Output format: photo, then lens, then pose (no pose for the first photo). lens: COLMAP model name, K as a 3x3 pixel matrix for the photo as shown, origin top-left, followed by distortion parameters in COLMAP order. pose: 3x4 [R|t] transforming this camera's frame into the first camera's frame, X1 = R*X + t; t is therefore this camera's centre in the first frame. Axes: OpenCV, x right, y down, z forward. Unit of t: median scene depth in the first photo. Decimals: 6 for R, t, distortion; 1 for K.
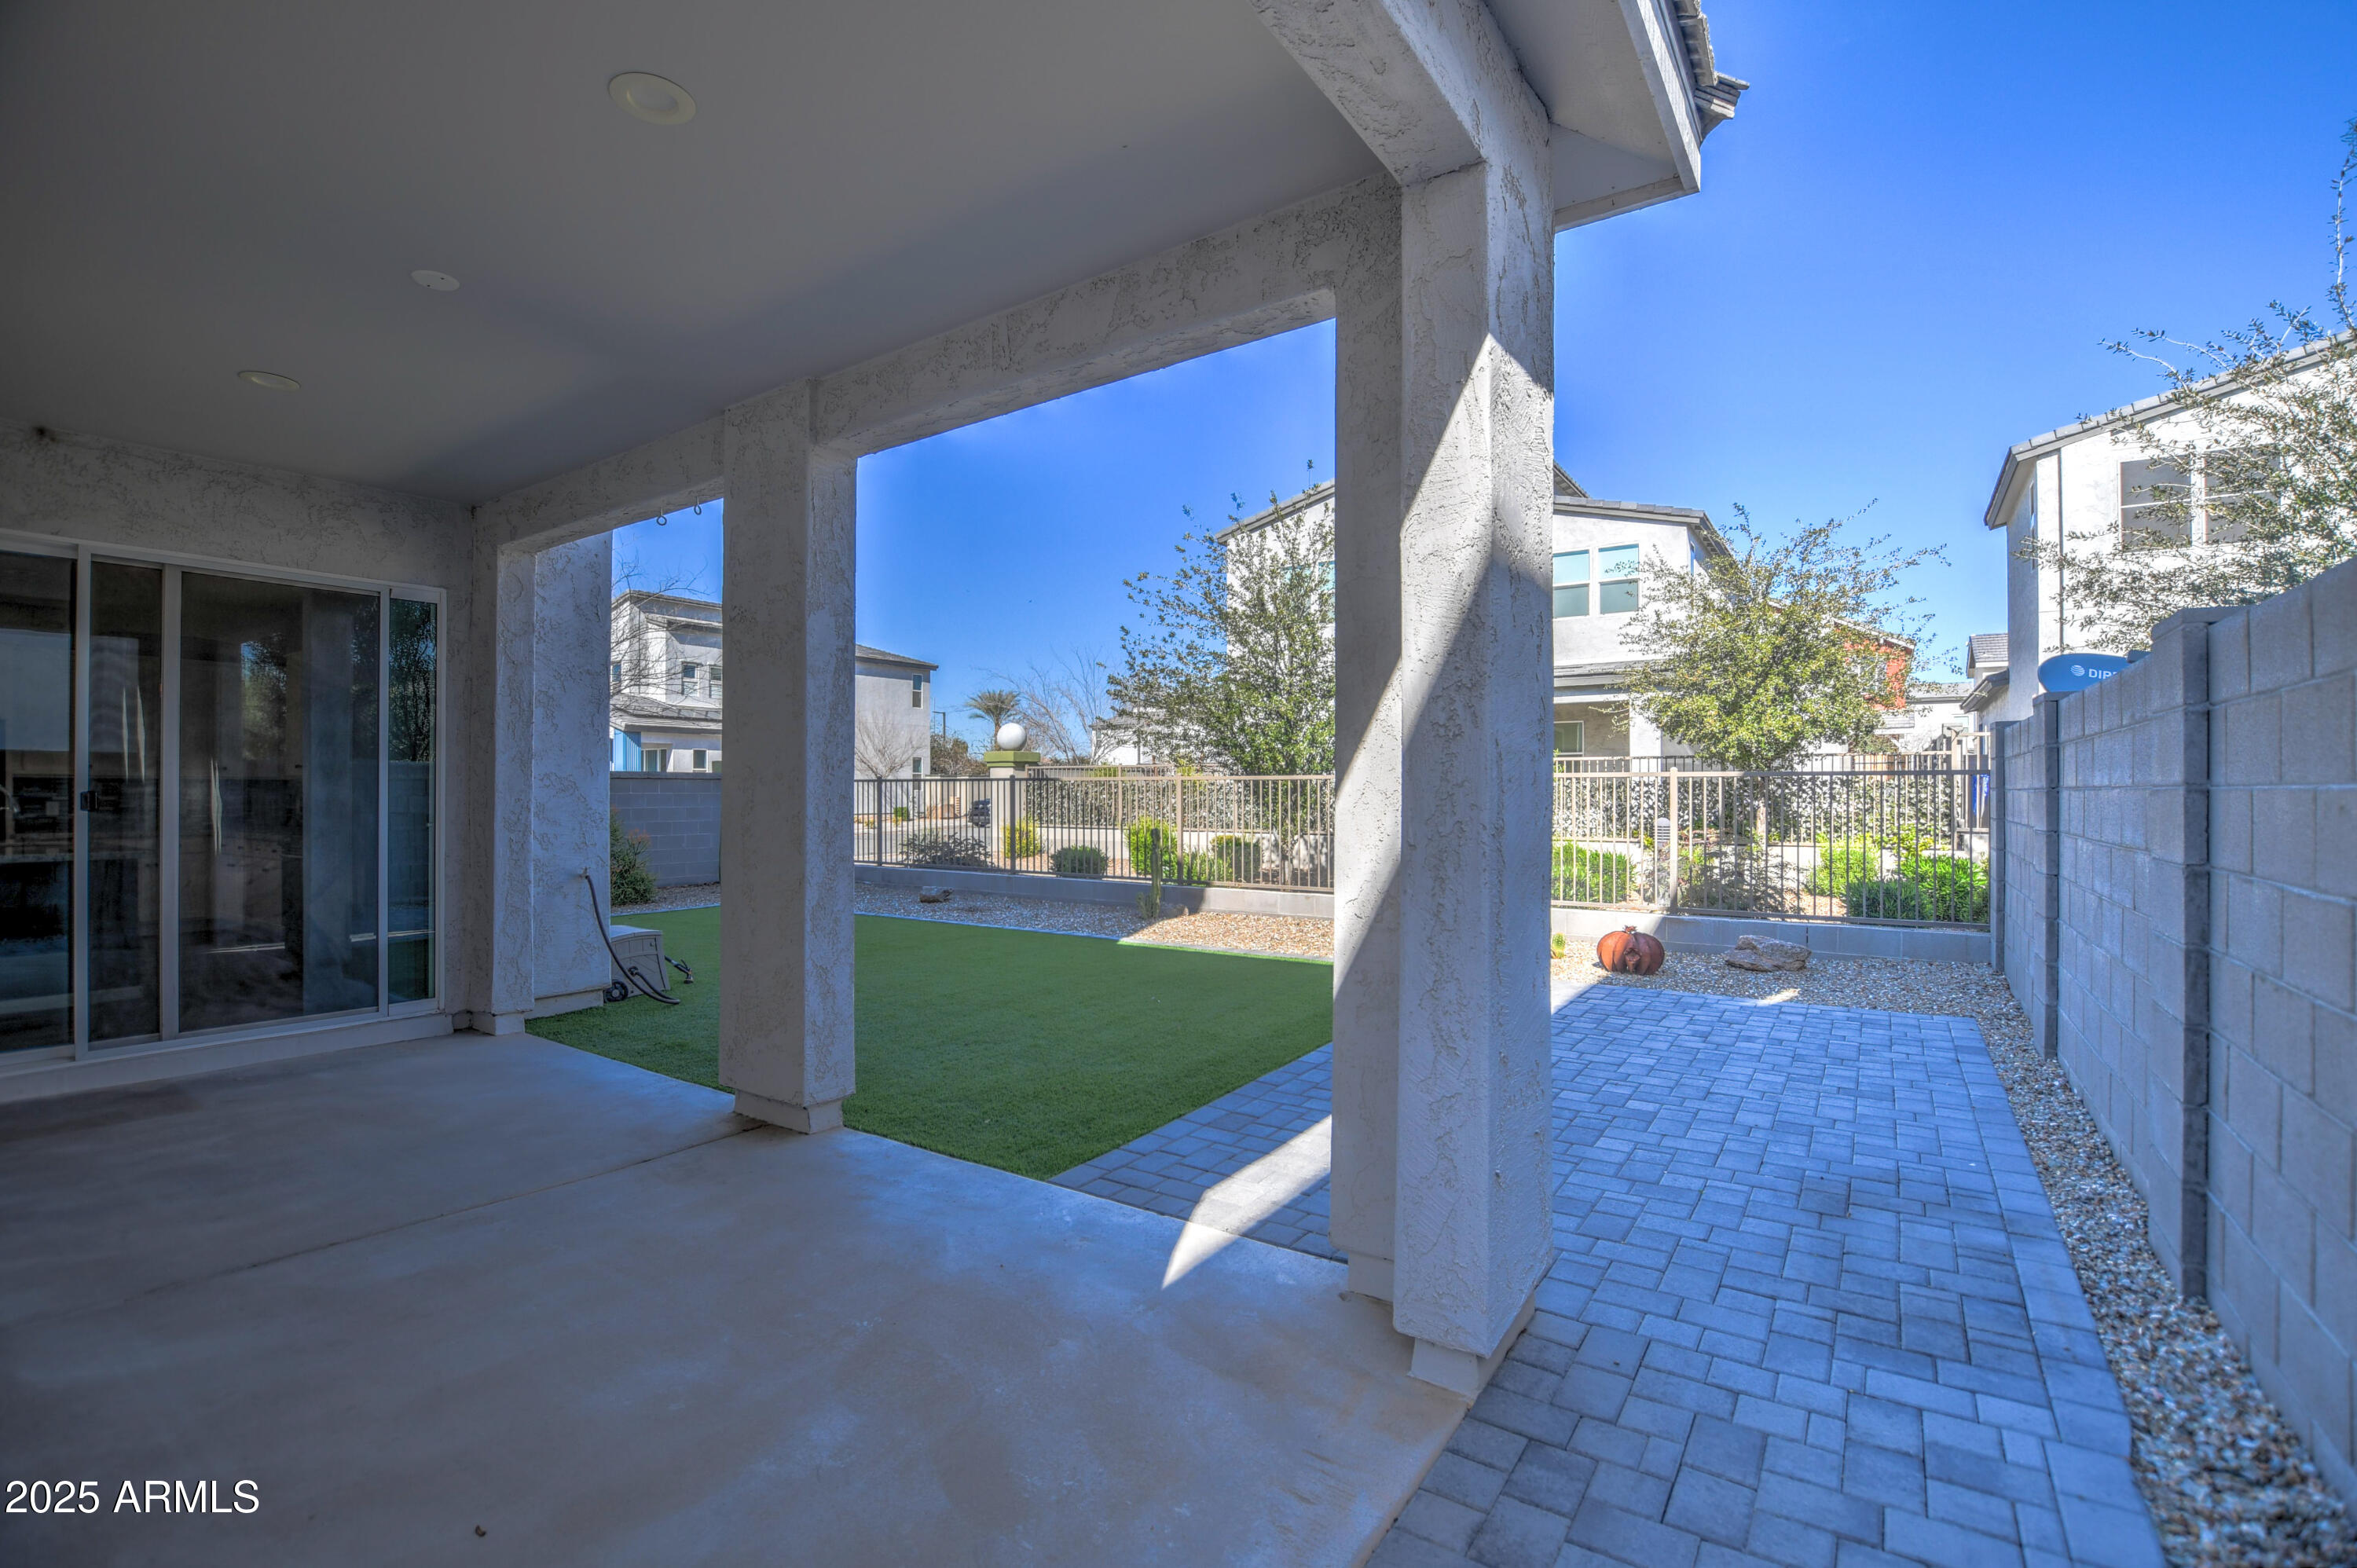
lens RADIAL K [[1043.6, 0, 1165.0], [0, 1043.6, 782.8], [0, 0, 1]] dist [-0.030107, 0.000284]
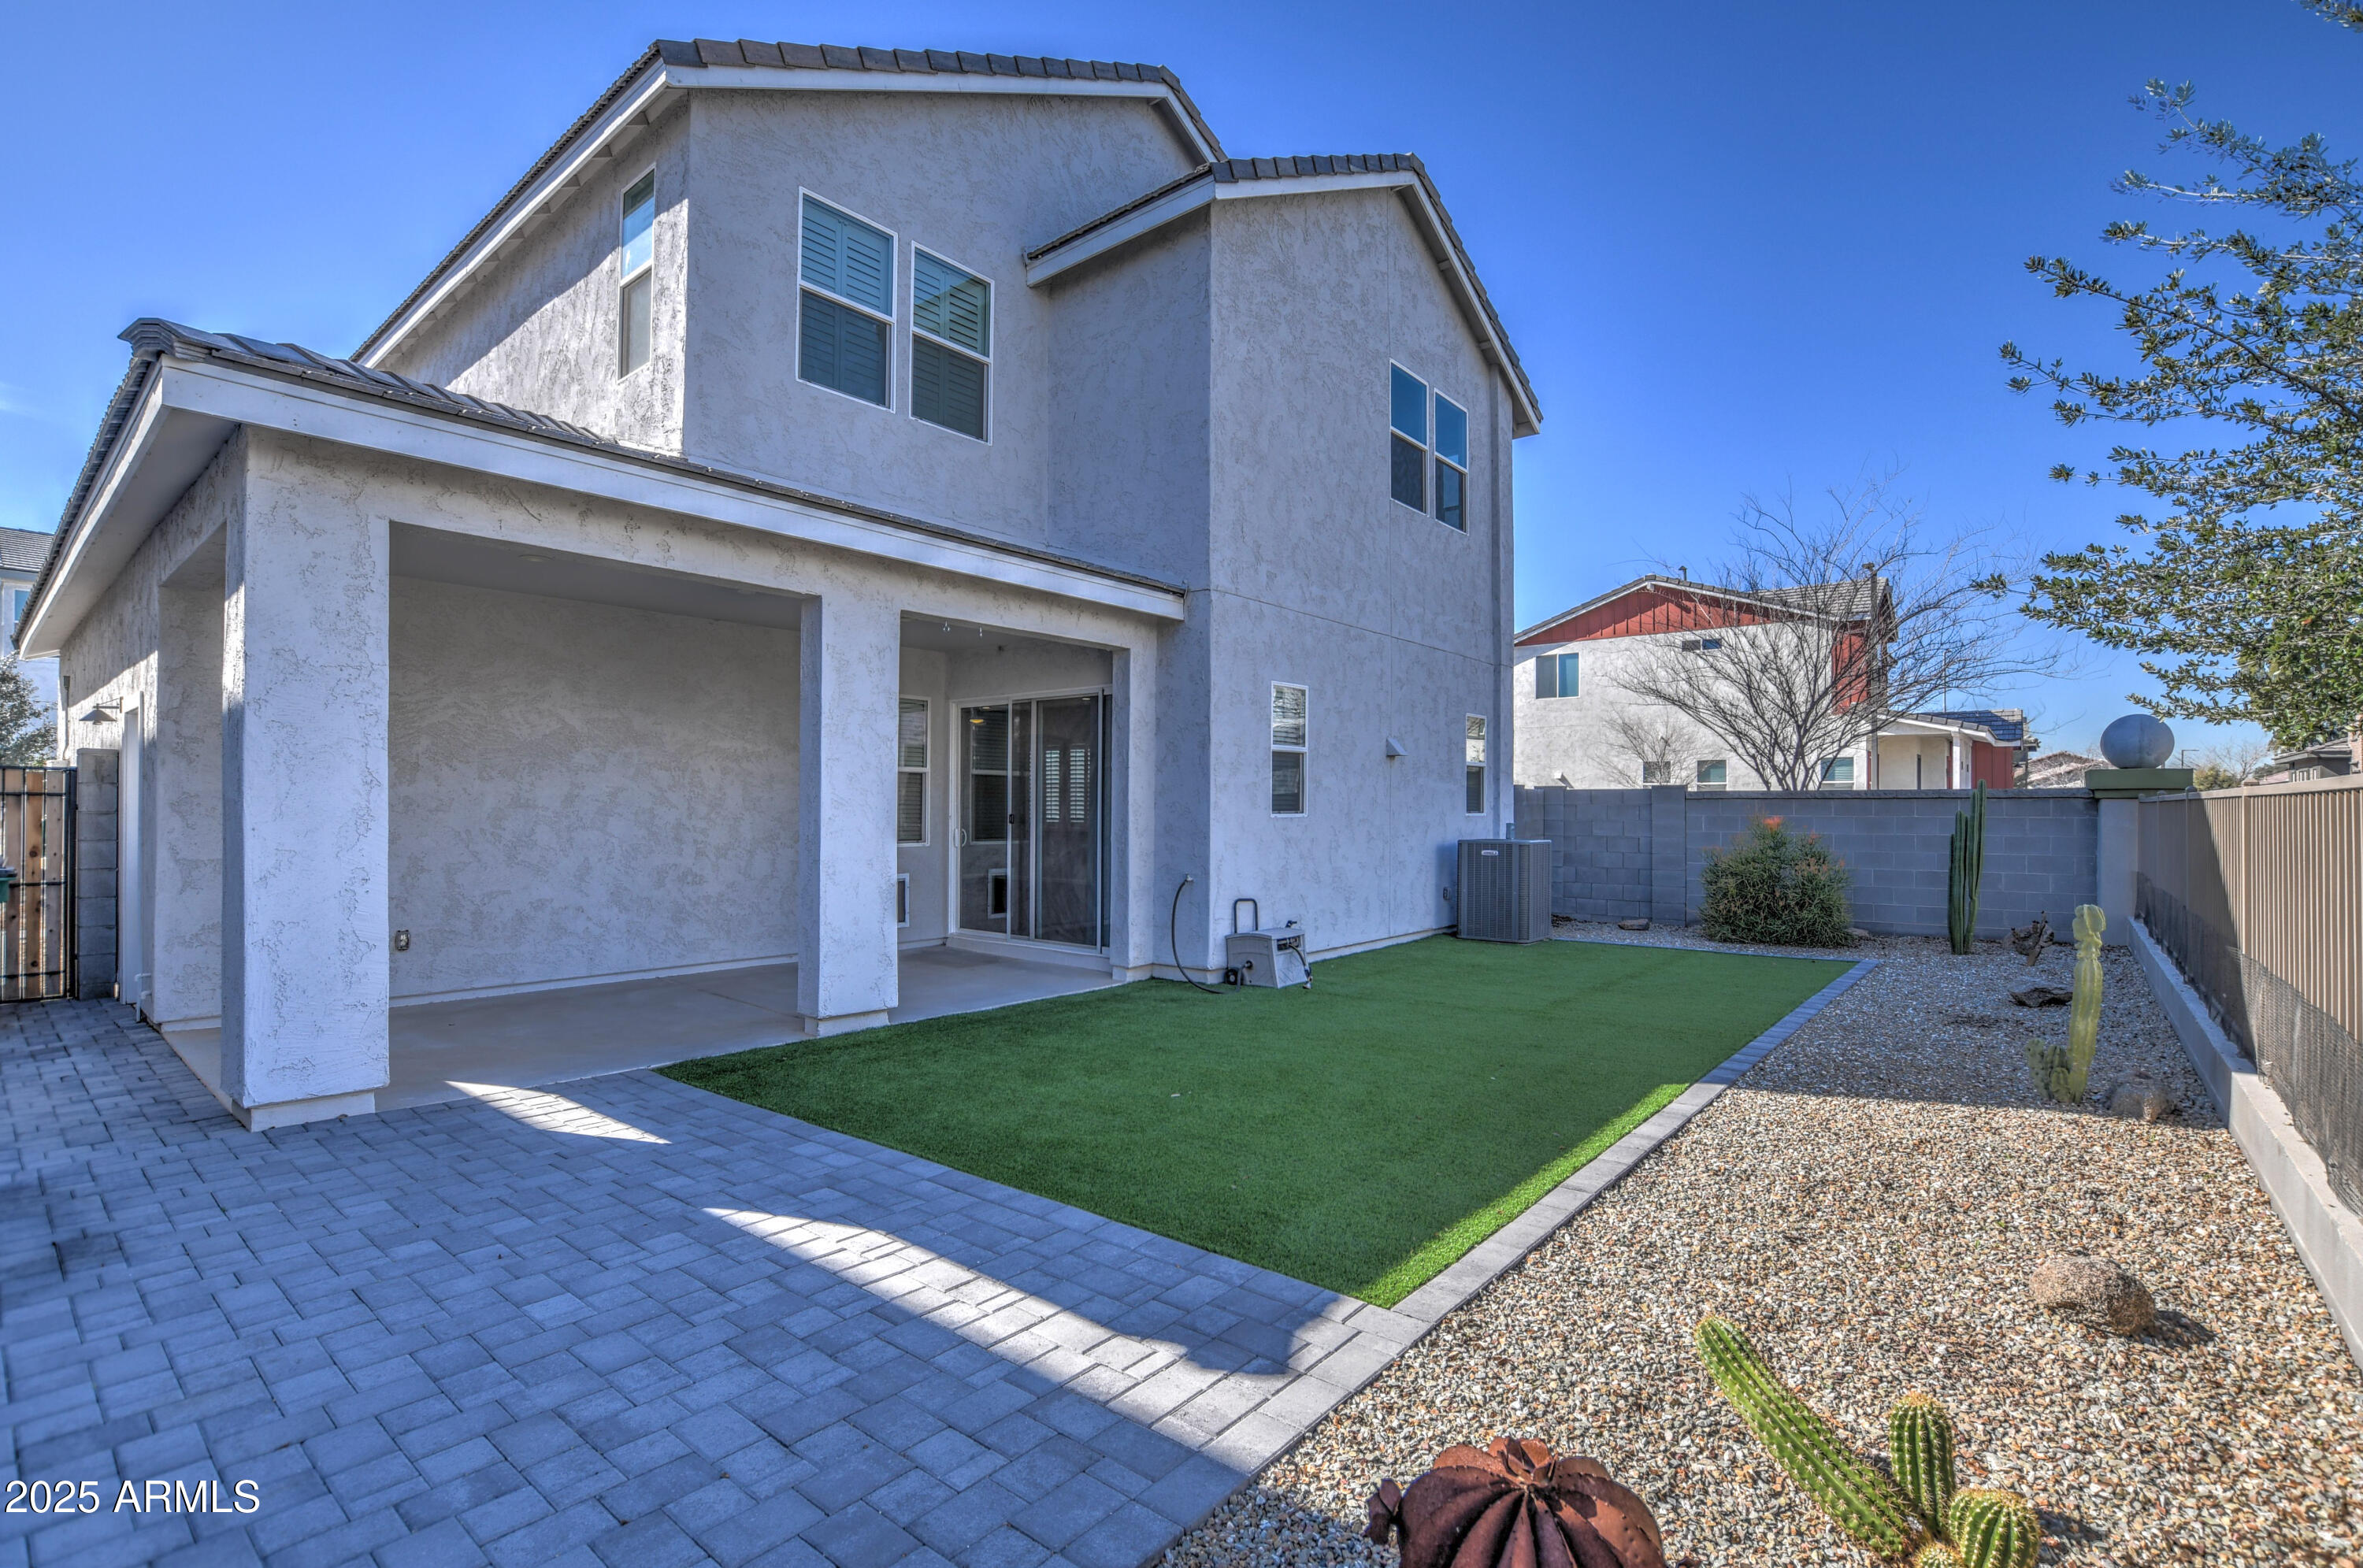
lens RADIAL K [[1061.0, 0, 1170.1], [0, 1061.0, 790.5], [0, 0, 1]] dist [-0.030480, 0.002543]
pose [[-0.085838, -0.016896, -0.996166, 1.323214], [0.008777, 0.999805, -0.017714, -0.000456], [0.996270, -0.010264, -0.085673, 1.827148]]
